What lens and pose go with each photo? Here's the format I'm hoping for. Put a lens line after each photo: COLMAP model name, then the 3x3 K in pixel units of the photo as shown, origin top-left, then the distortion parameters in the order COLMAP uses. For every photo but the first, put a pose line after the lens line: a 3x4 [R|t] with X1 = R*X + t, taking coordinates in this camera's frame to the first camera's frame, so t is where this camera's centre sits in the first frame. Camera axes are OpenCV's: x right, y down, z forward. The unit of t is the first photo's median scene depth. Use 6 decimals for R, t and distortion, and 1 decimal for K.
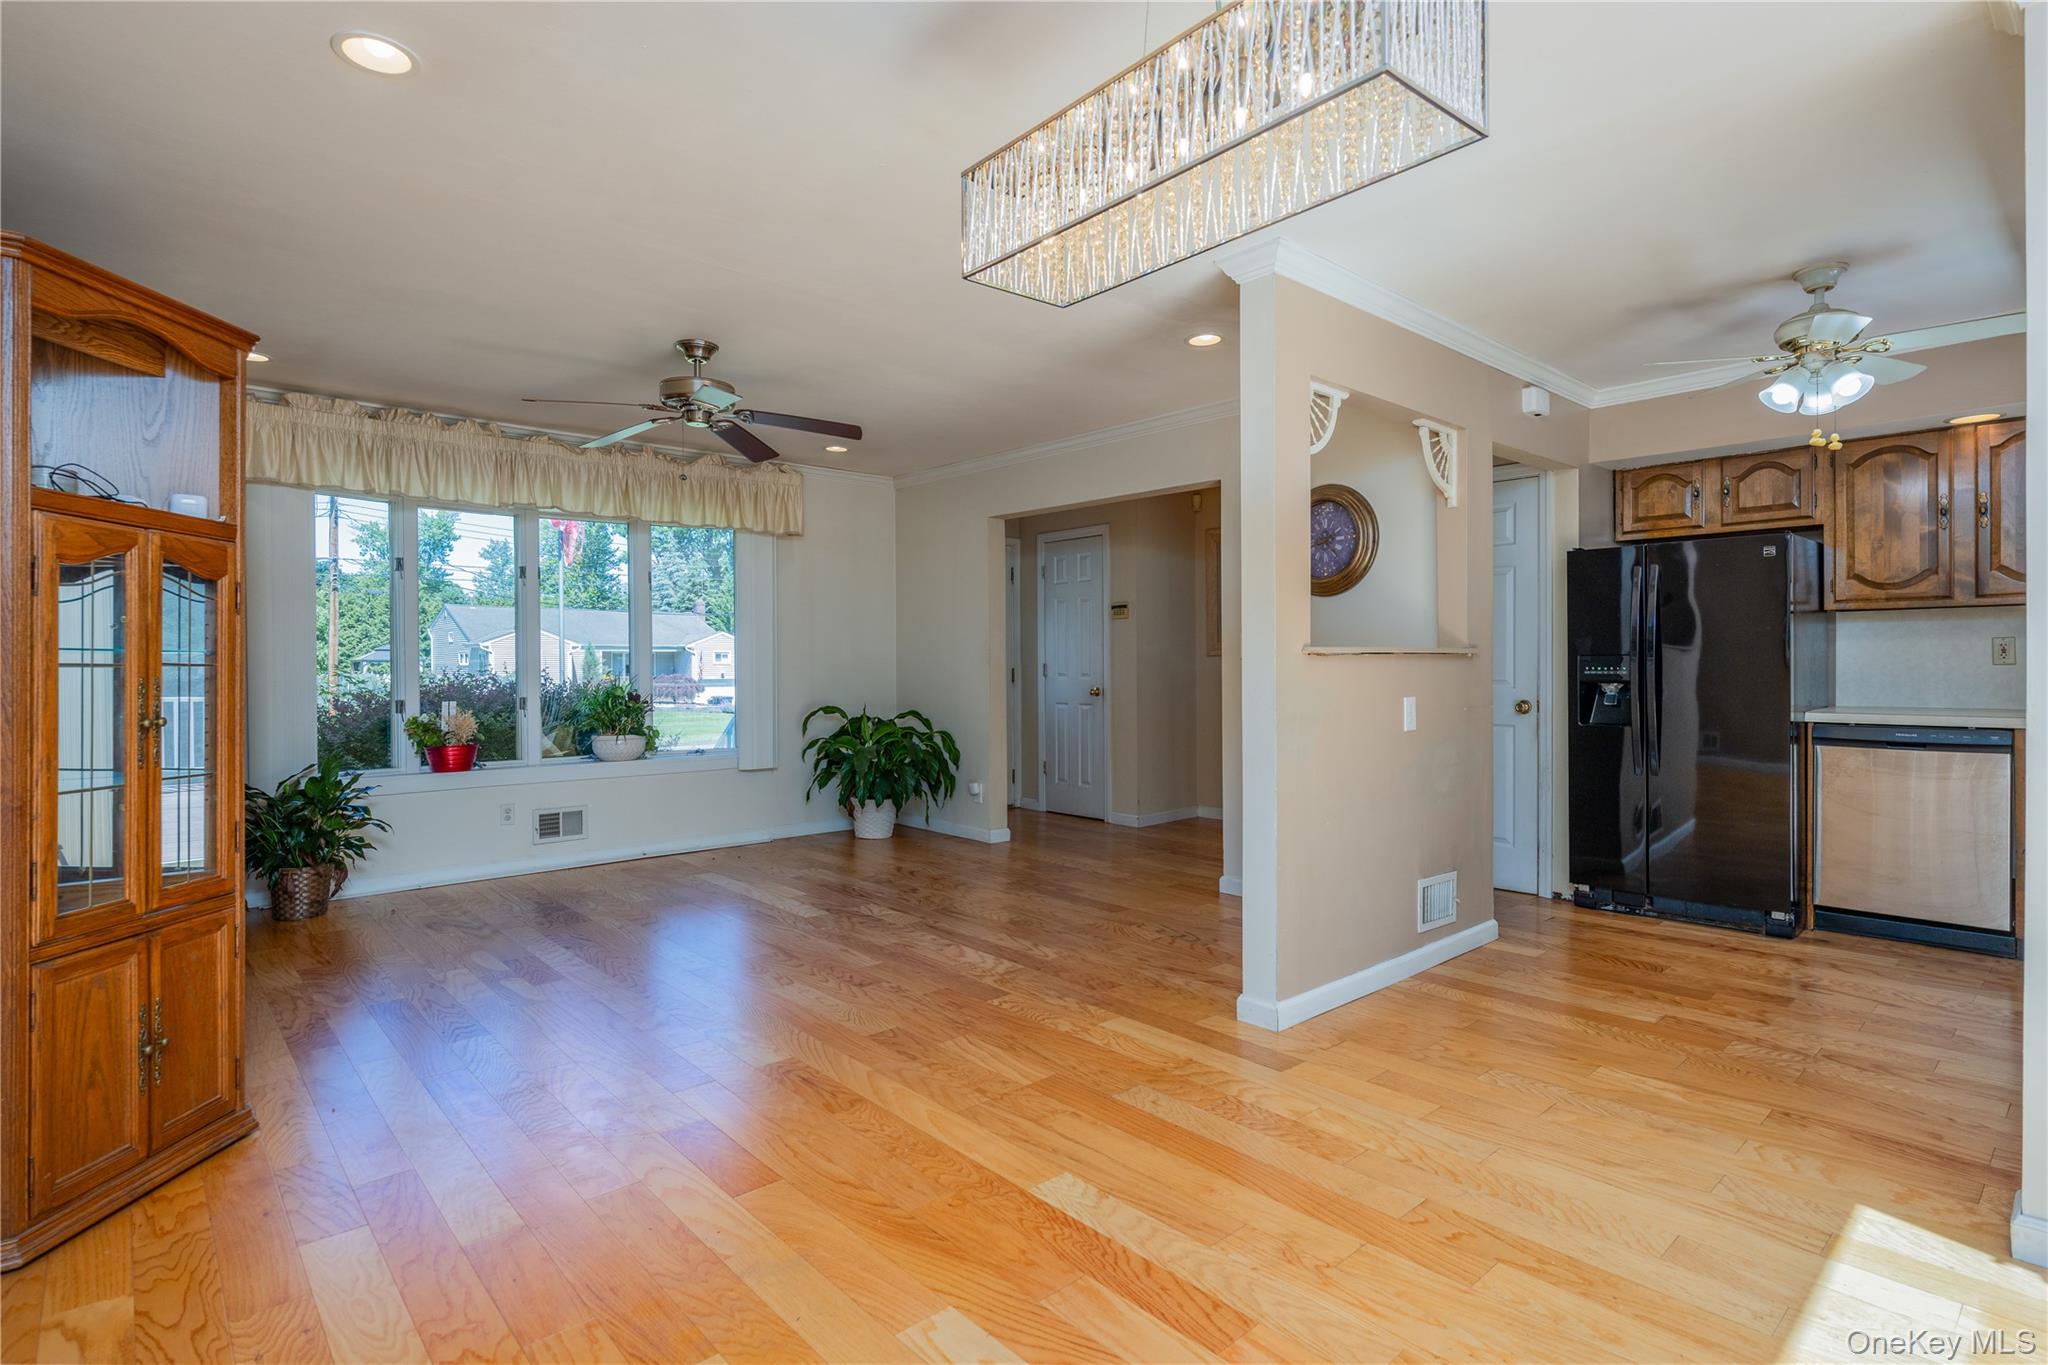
lens RADIAL K [[1011.0, 0, 1023.4], [0, 1011.0, 673.3], [0, 0, 1]] dist [-0.003002, -0.001121]
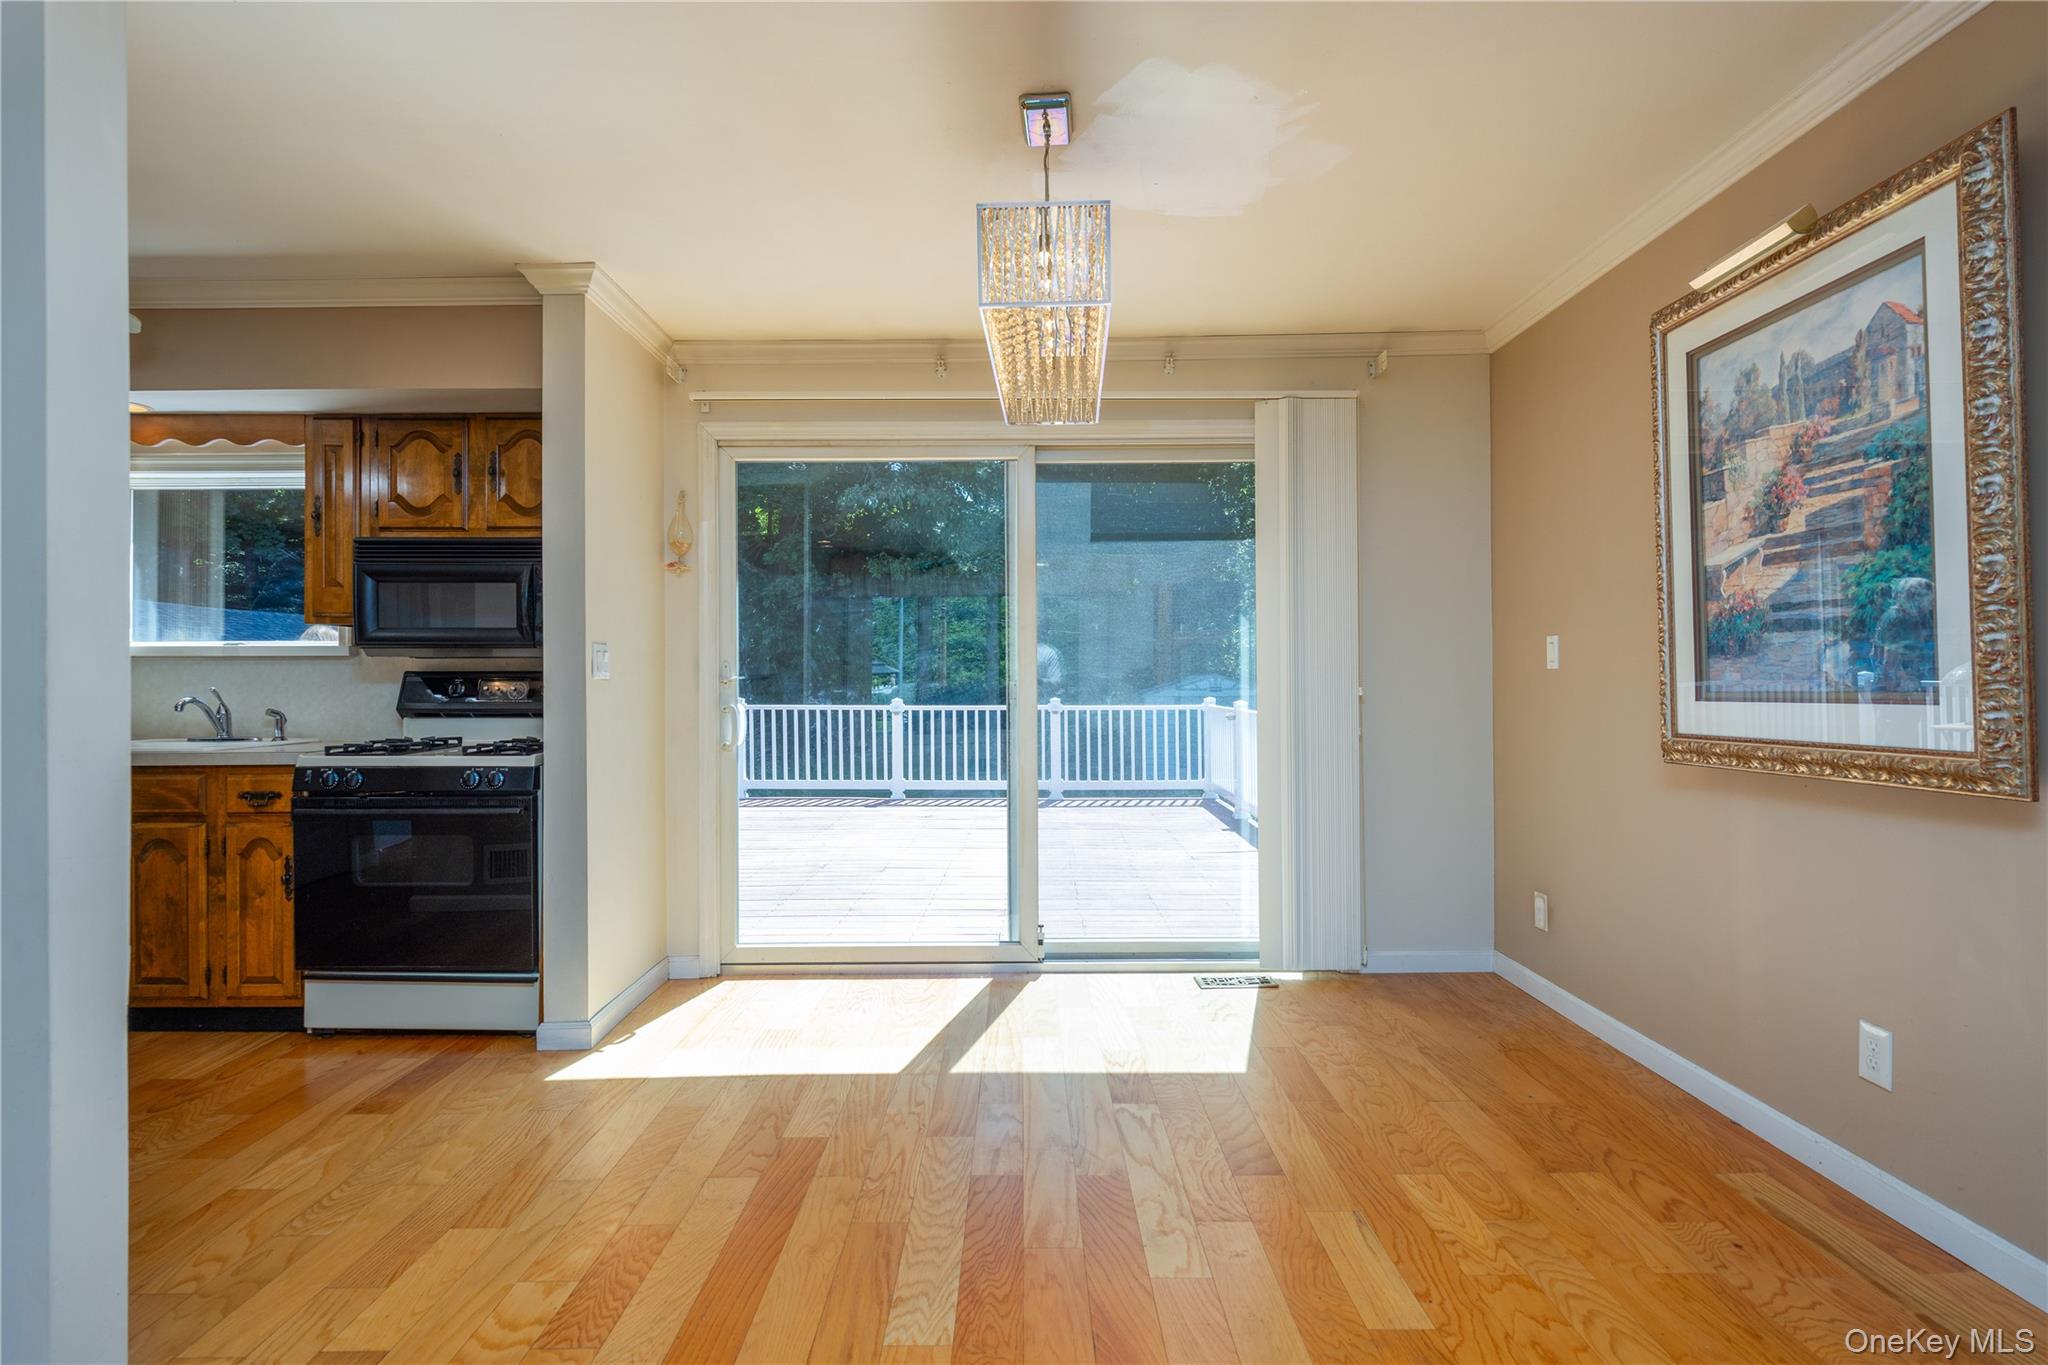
lens RADIAL K [[1032.7, 0, 1017.6], [0, 1032.7, 677.9], [0, 0, 1]] dist [-0.001907, -0.000396]
pose [[-0.742382, 0.014957, 0.669810, -0.320307], [0.016389, 0.999857, -0.004163, -0.002361], [-0.669776, 0.007887, -0.742521, 0.858381]]
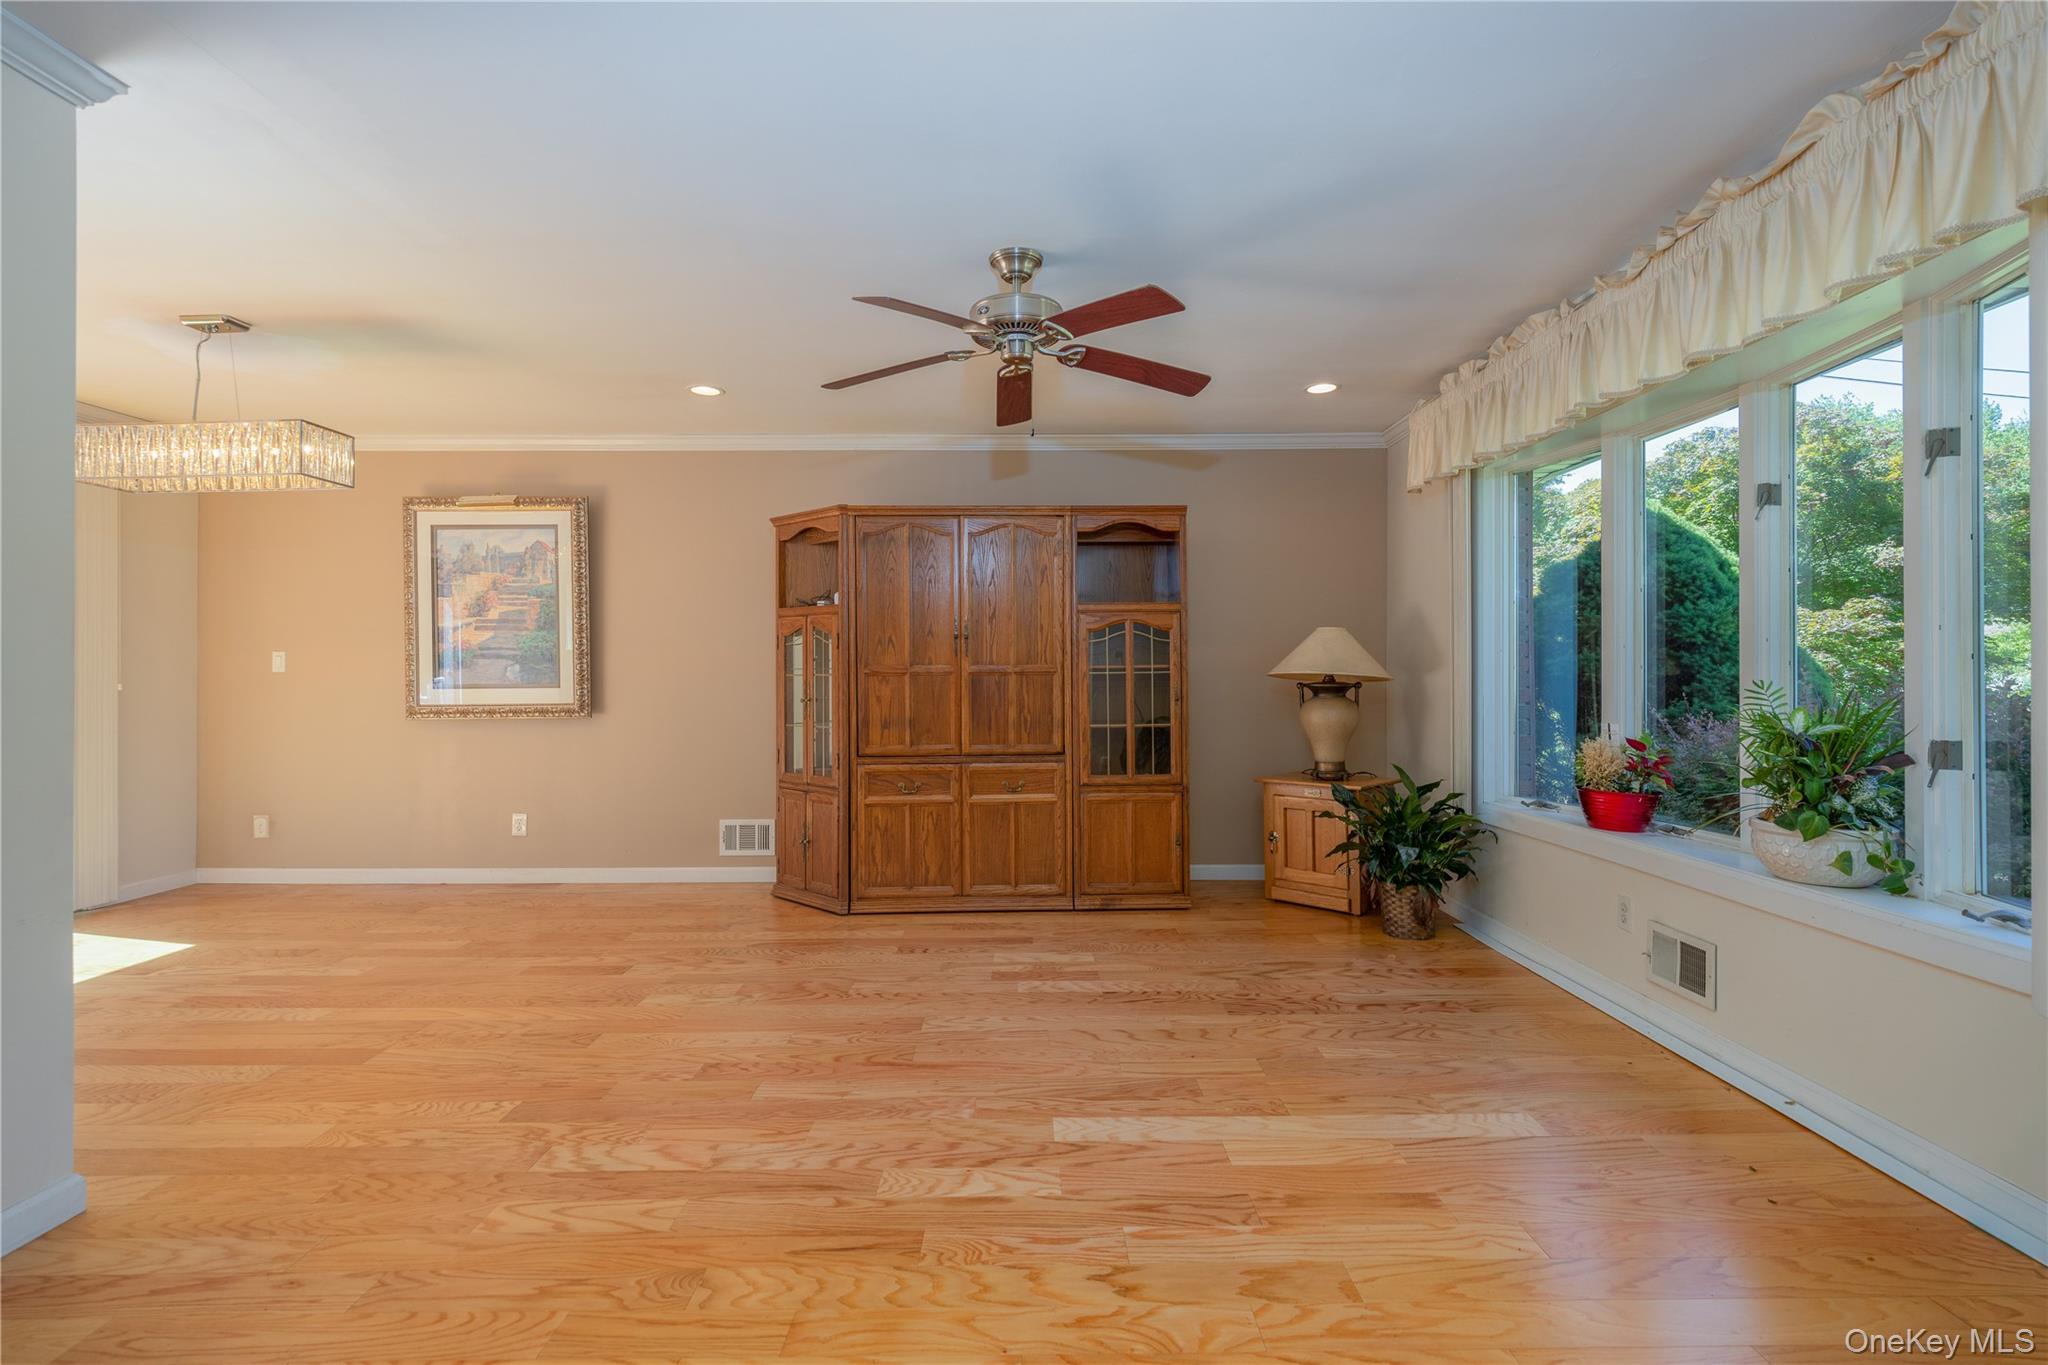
lens RADIAL K [[953.0, 0, 1030.7], [0, 953.0, 677.0], [0, 0, 1]] dist [0.003827, 0.000496]
pose [[-0.667198, 0.007288, -0.744845, 0.216633], [-0.000096, 0.999951, 0.009870, -0.012176], [0.744881, 0.006656, -0.667165, 1.542906]]
